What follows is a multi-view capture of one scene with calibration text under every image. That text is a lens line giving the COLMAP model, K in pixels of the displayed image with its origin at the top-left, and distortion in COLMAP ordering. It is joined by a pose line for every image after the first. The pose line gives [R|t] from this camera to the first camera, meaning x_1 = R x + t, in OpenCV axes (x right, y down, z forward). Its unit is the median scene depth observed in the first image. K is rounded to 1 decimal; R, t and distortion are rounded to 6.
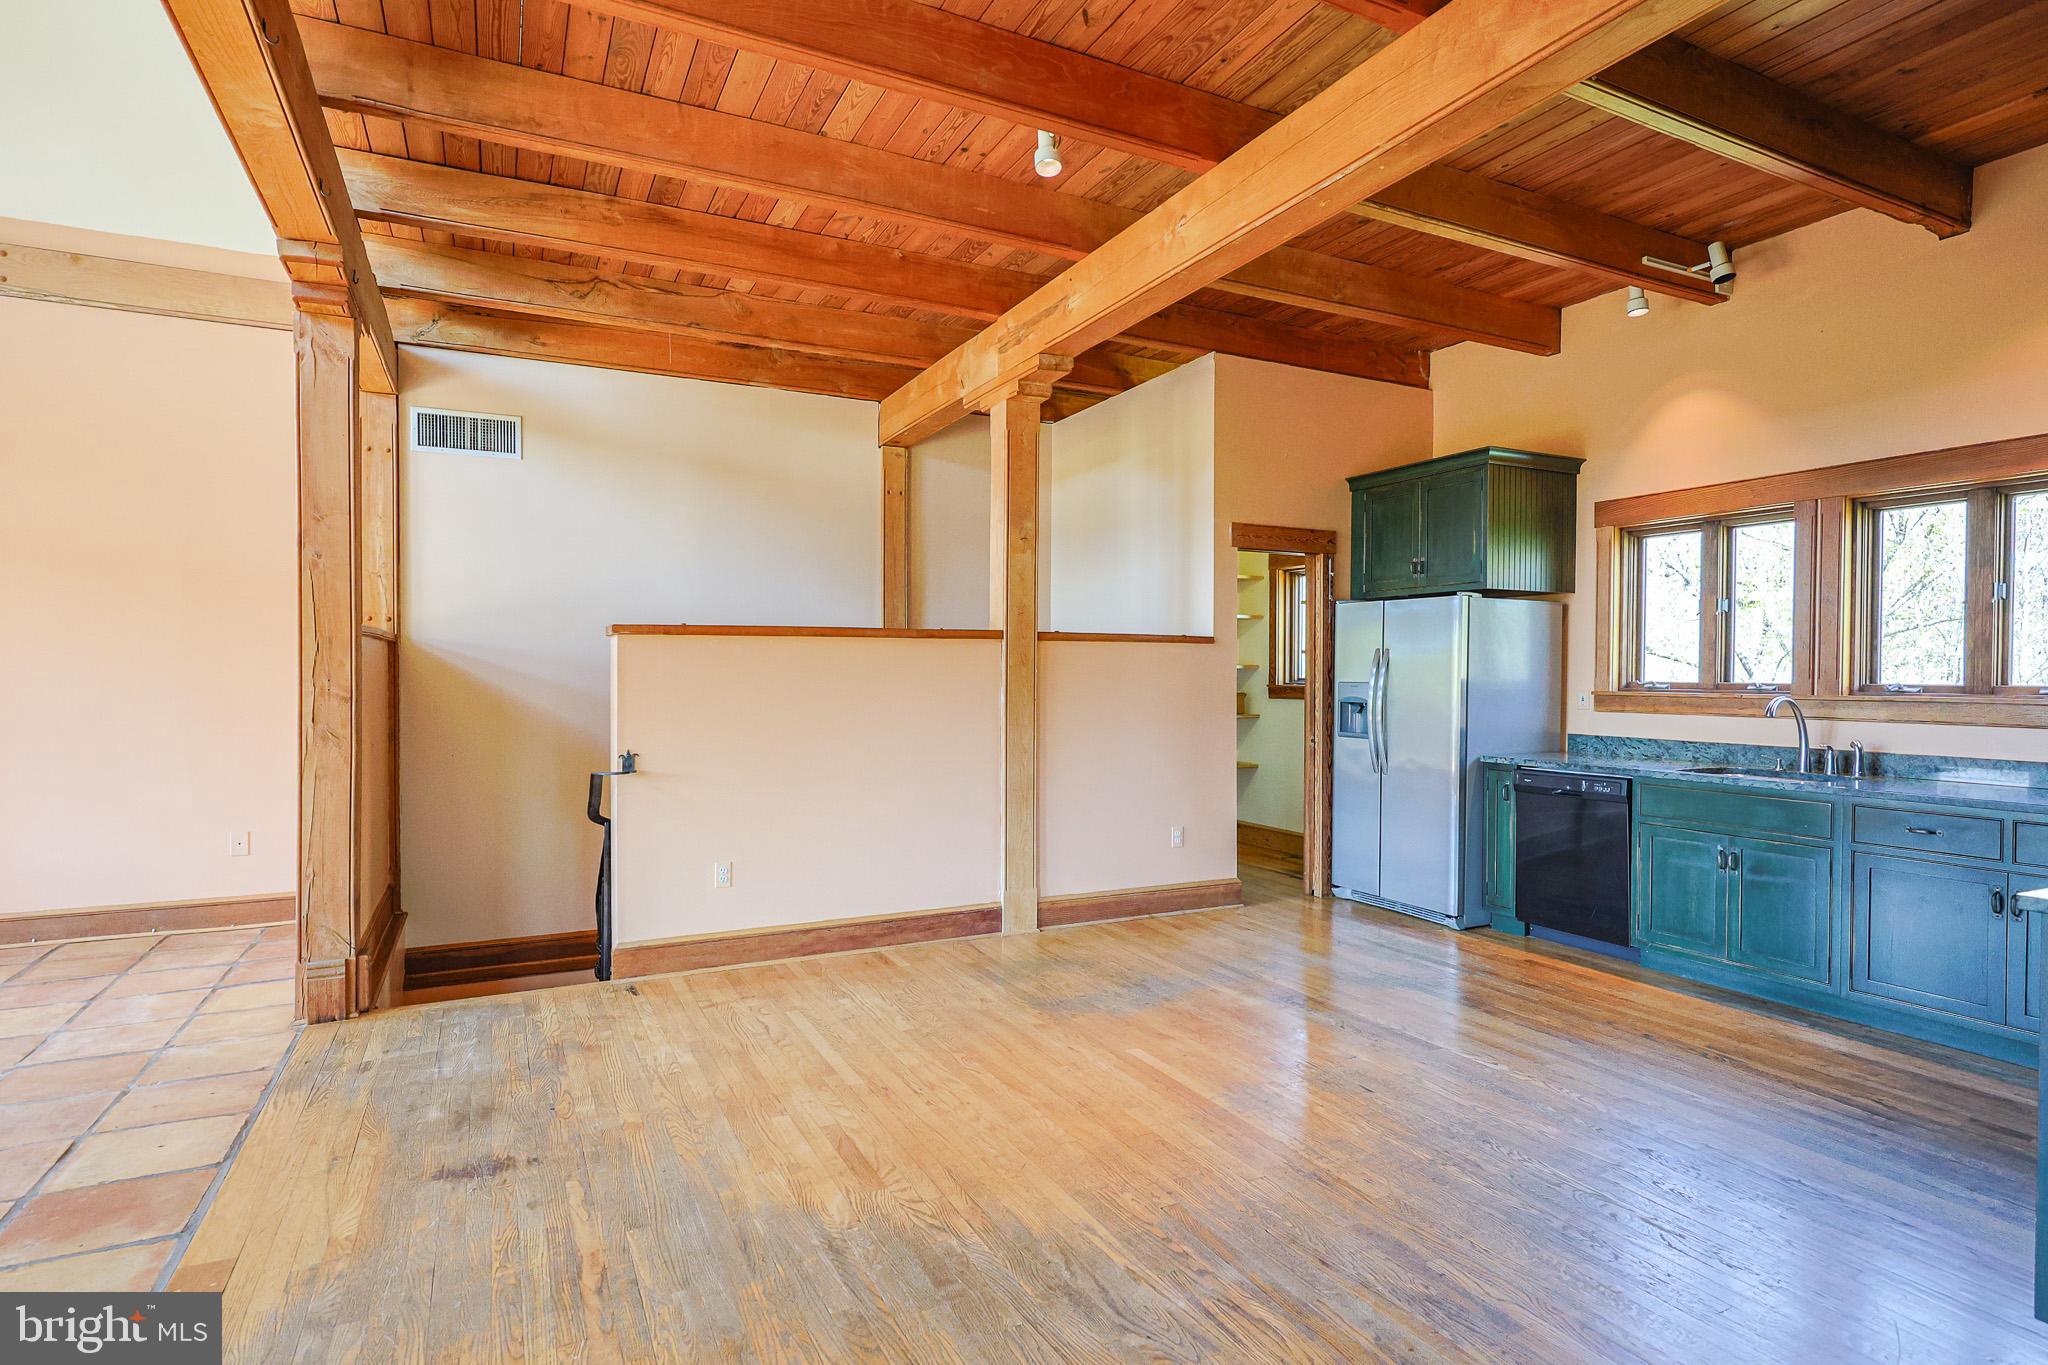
lens RADIAL K [[1057.3, 0, 1025.3], [0, 1057.3, 686.9], [0, 0, 1]] dist [0.002830, -0.000890]
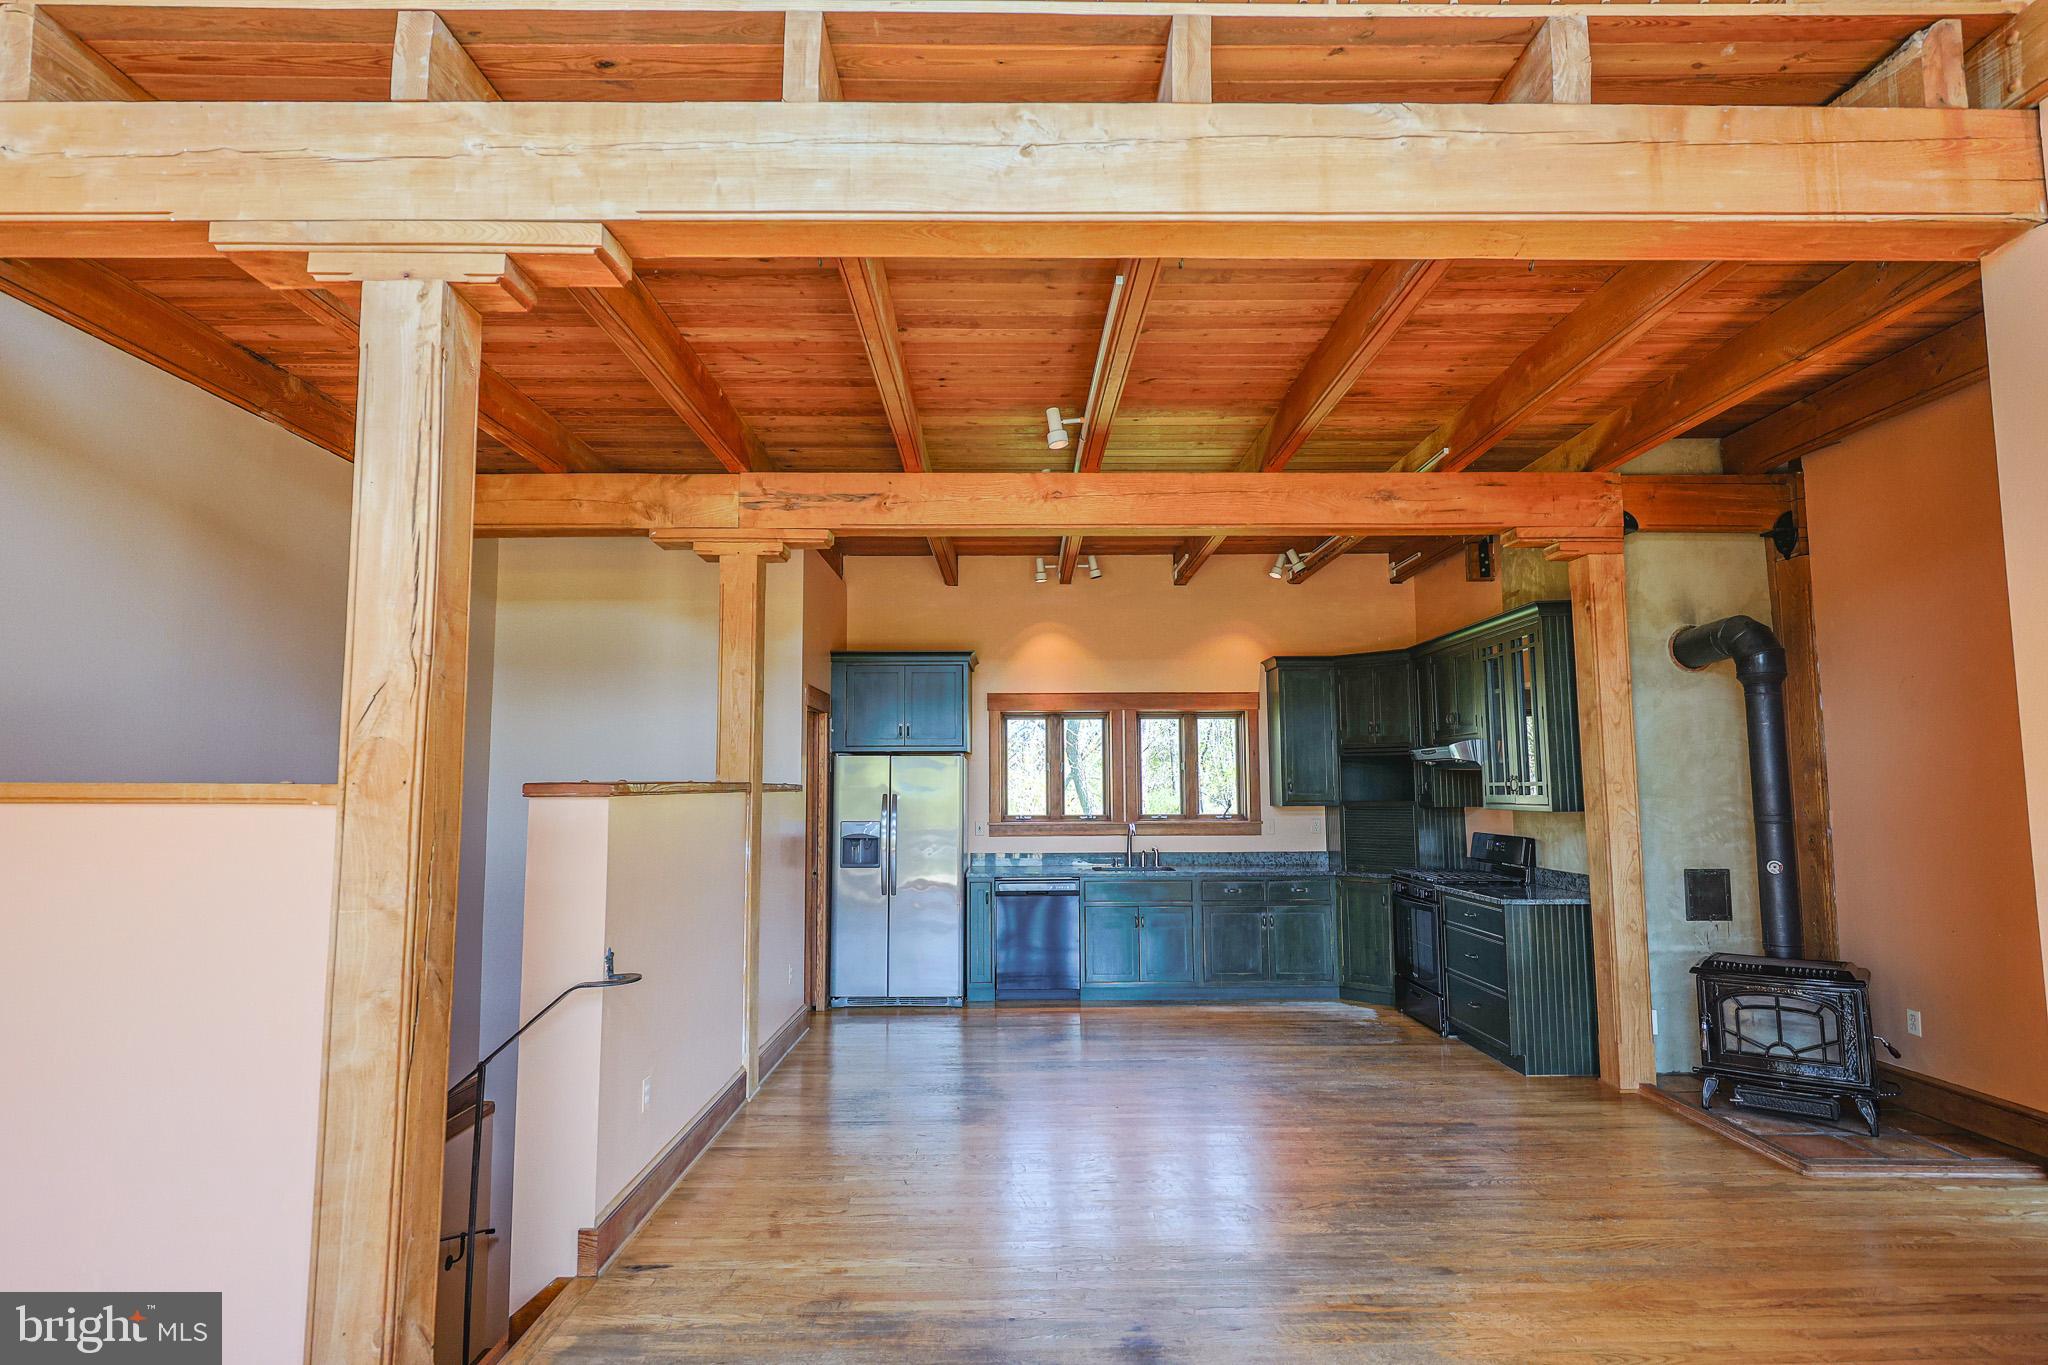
lens RADIAL K [[1057.3, 0, 1024.3], [0, 1057.3, 683.3], [0, 0, 1]] dist [0.002830, -0.000890]
pose [[0.440300, 0.082309, 0.894070, -0.800649], [0.019343, 0.994688, -0.101097, -0.040474], [-0.897643, 0.061807, 0.436369, 0.329812]]
